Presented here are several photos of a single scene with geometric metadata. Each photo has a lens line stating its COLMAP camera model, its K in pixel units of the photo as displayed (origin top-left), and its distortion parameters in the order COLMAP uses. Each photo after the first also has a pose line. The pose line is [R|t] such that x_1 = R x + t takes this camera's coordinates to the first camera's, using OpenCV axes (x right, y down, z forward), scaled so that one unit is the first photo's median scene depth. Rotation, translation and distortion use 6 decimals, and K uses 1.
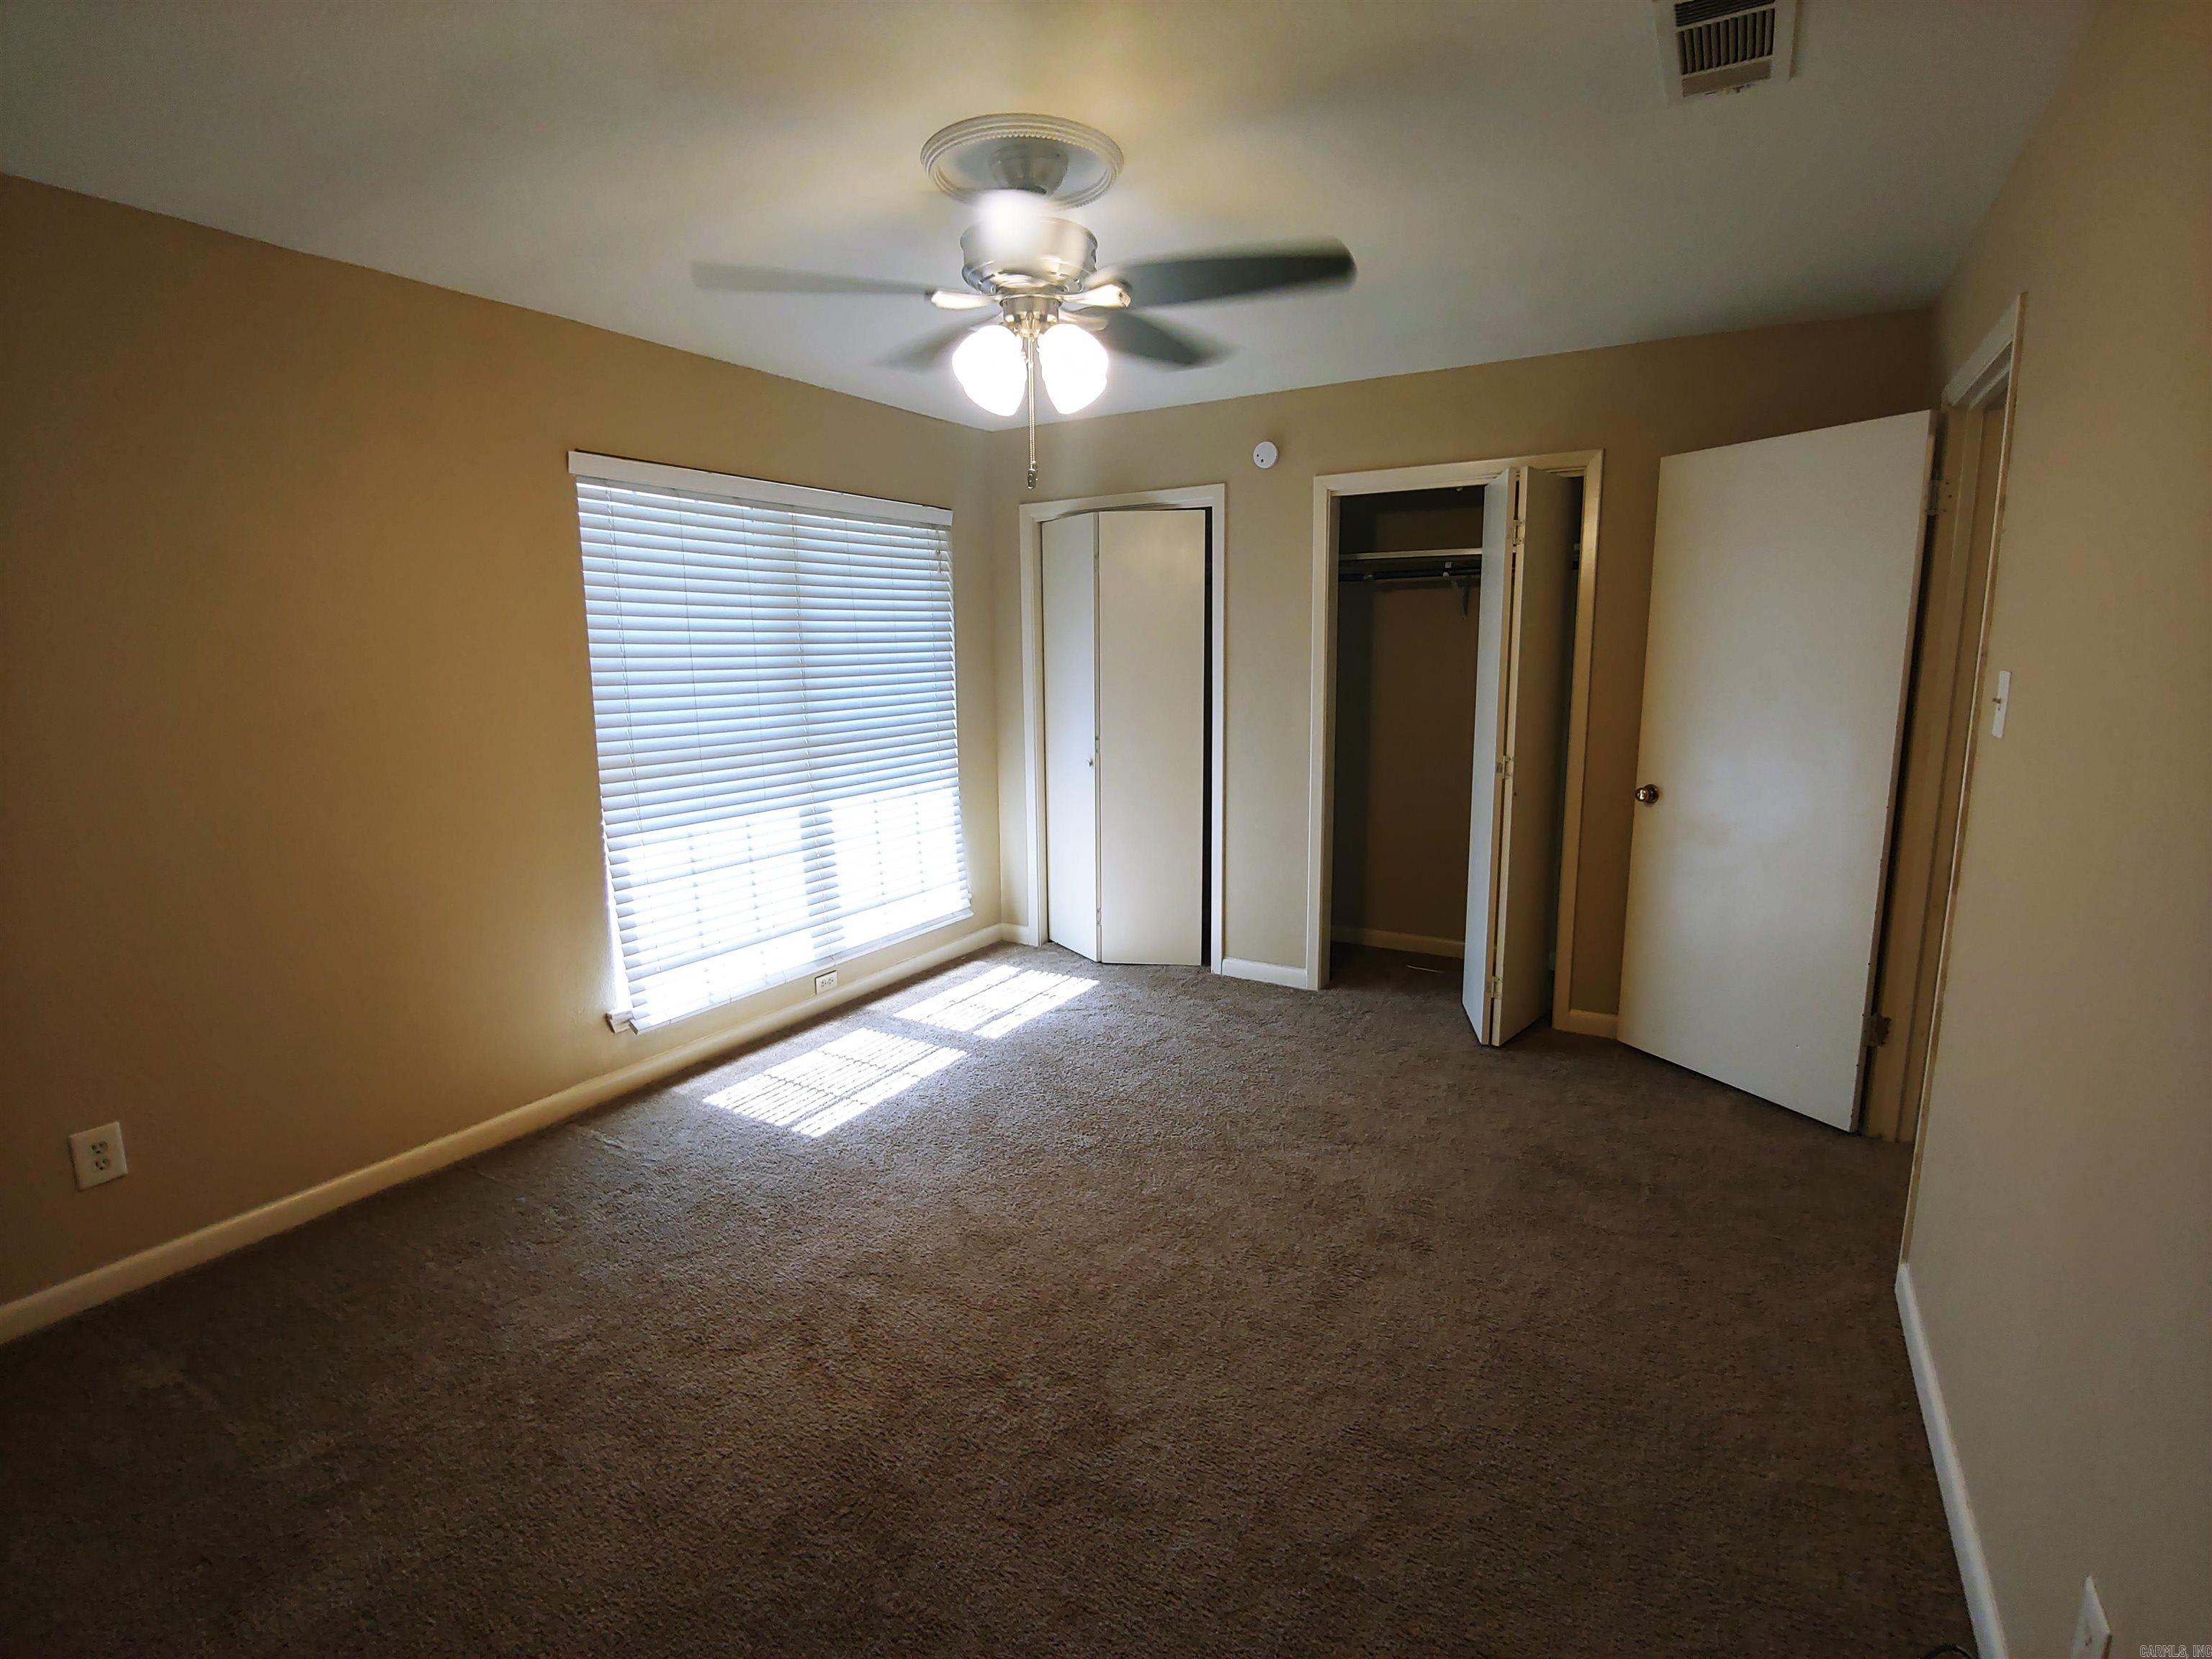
lens RADIAL K [[1060.3, 0, 1108.4], [0, 1060.3, 835.1], [0, 0, 1]] dist [-0.013837, -0.001536]
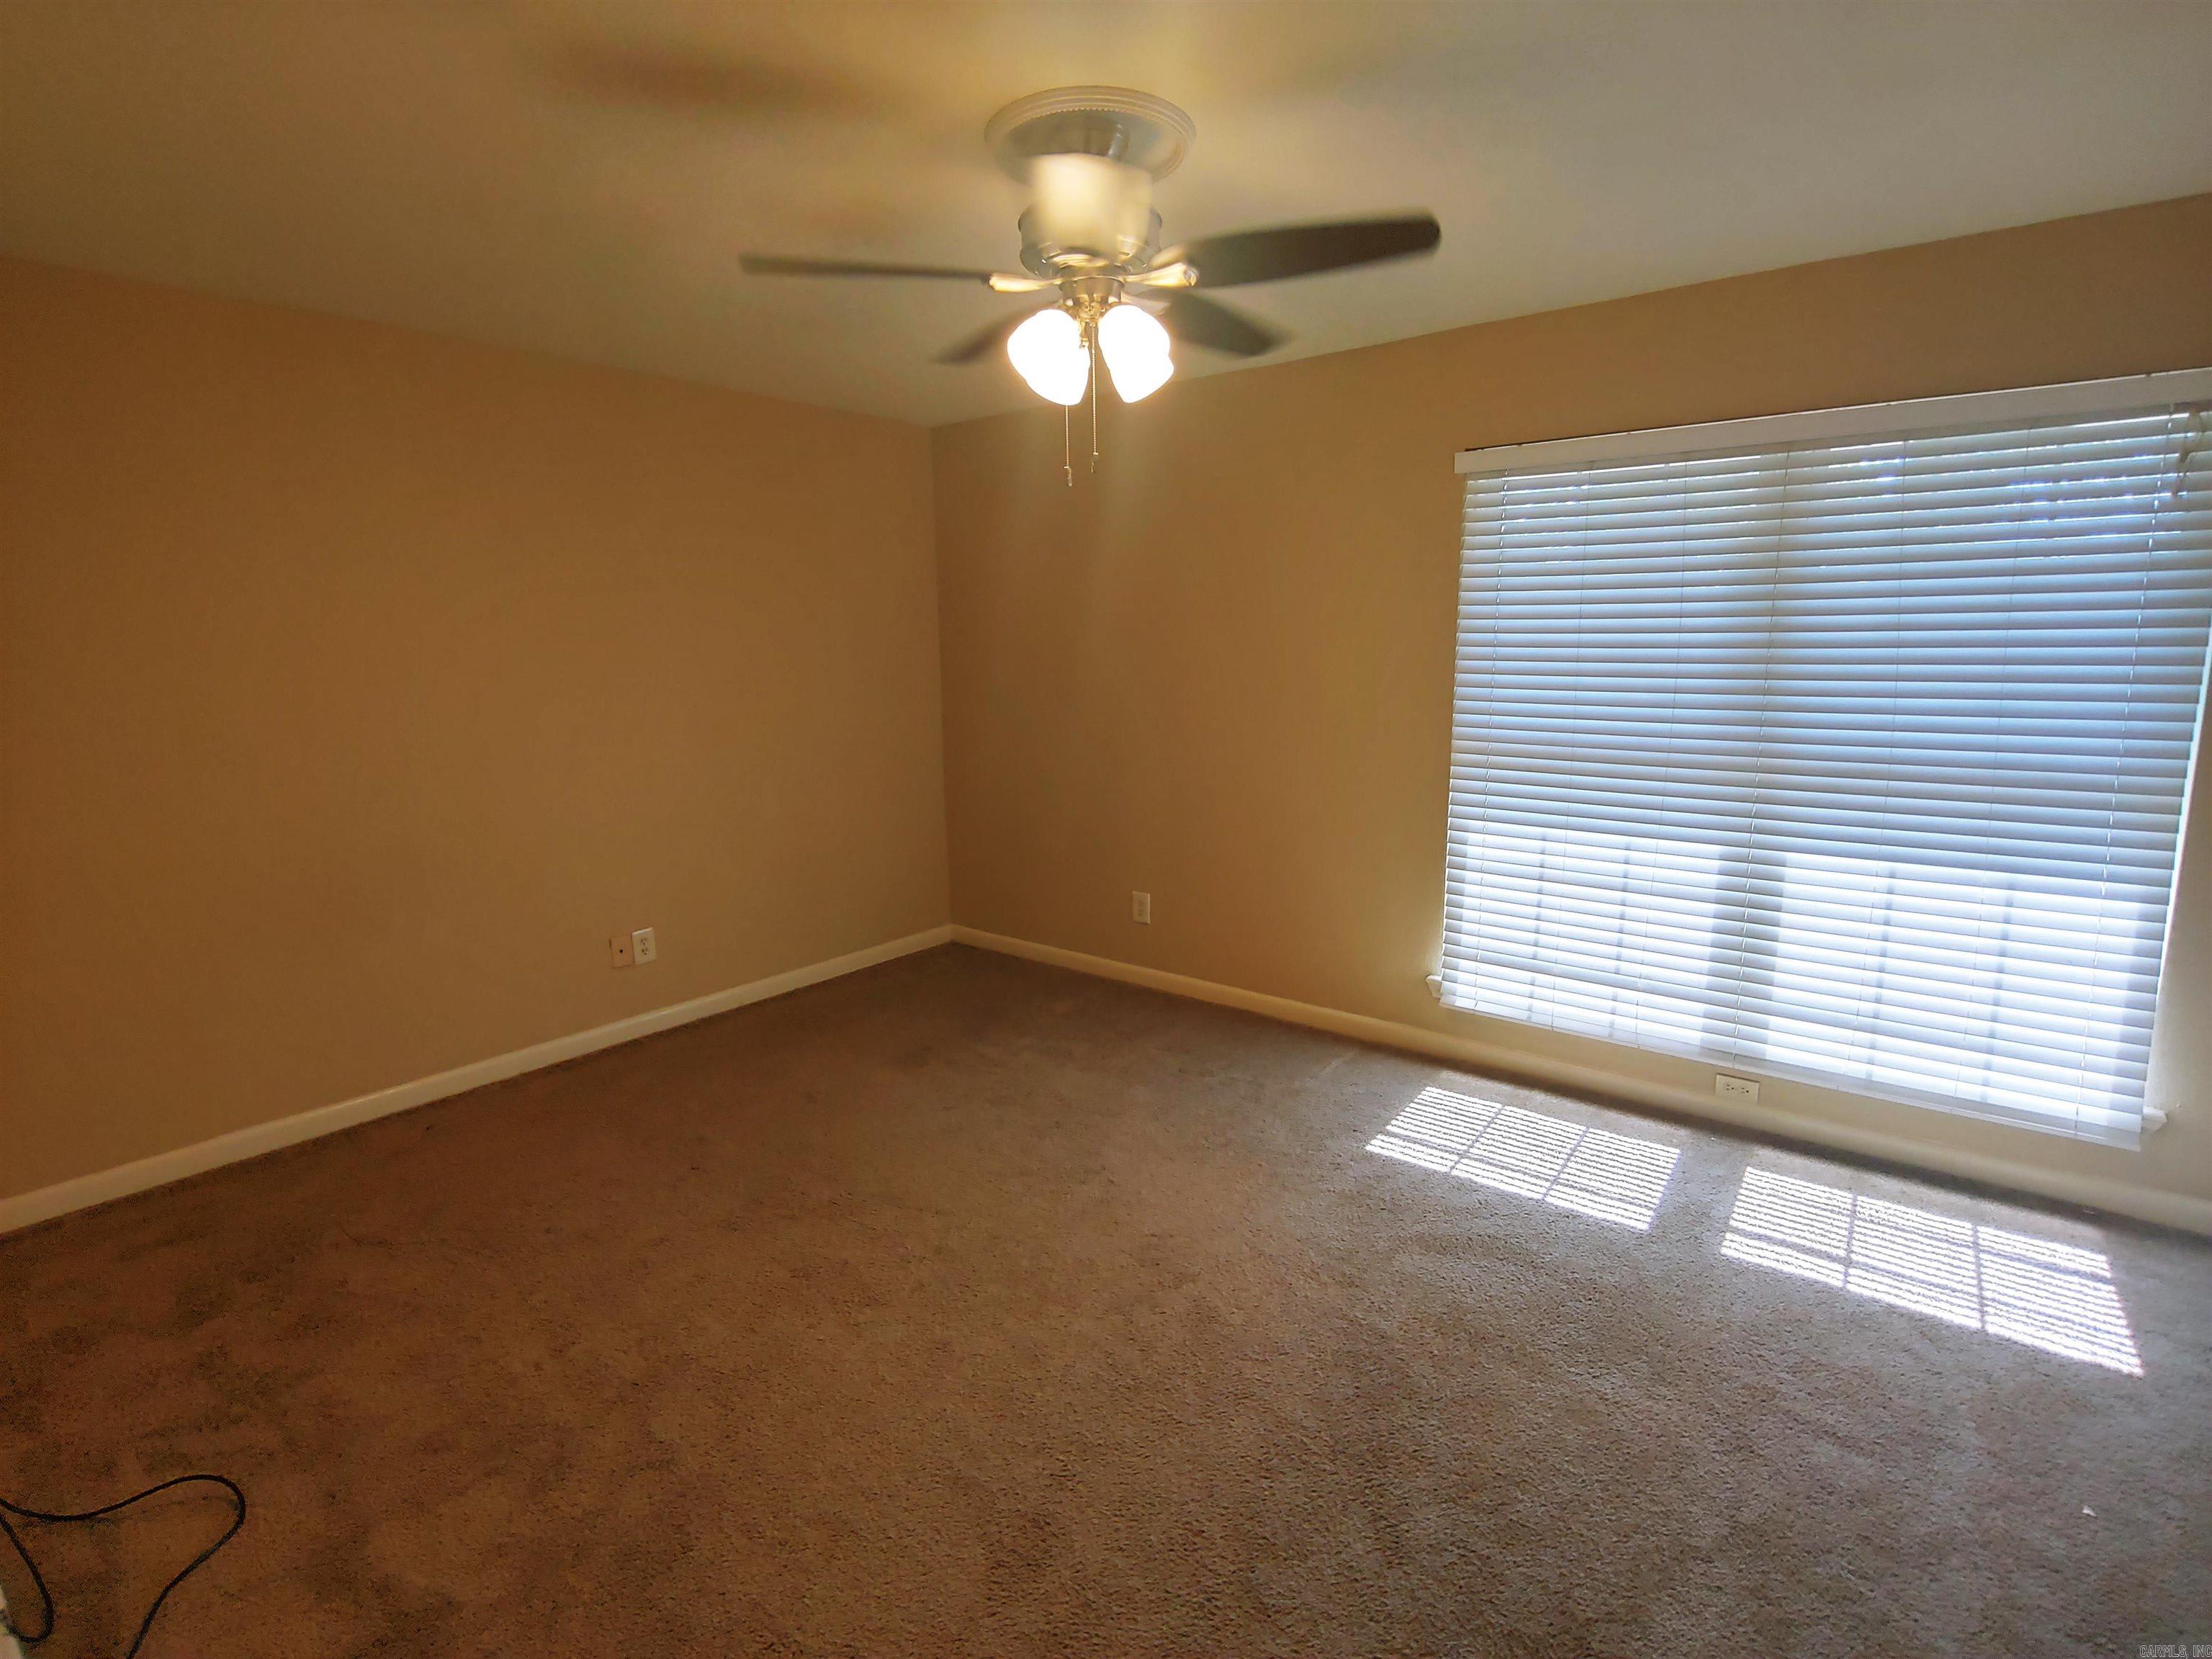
lens RADIAL K [[1060.3, 0, 1111.6], [0, 1060.3, 824.5], [0, 0, 1]] dist [-0.013837, -0.001536]
pose [[-0.134042, 0.182021, -0.974116, 0.505526], [-0.161197, 0.965889, 0.202665, -0.124926], [0.977777, 0.184190, -0.100128, 0.647247]]
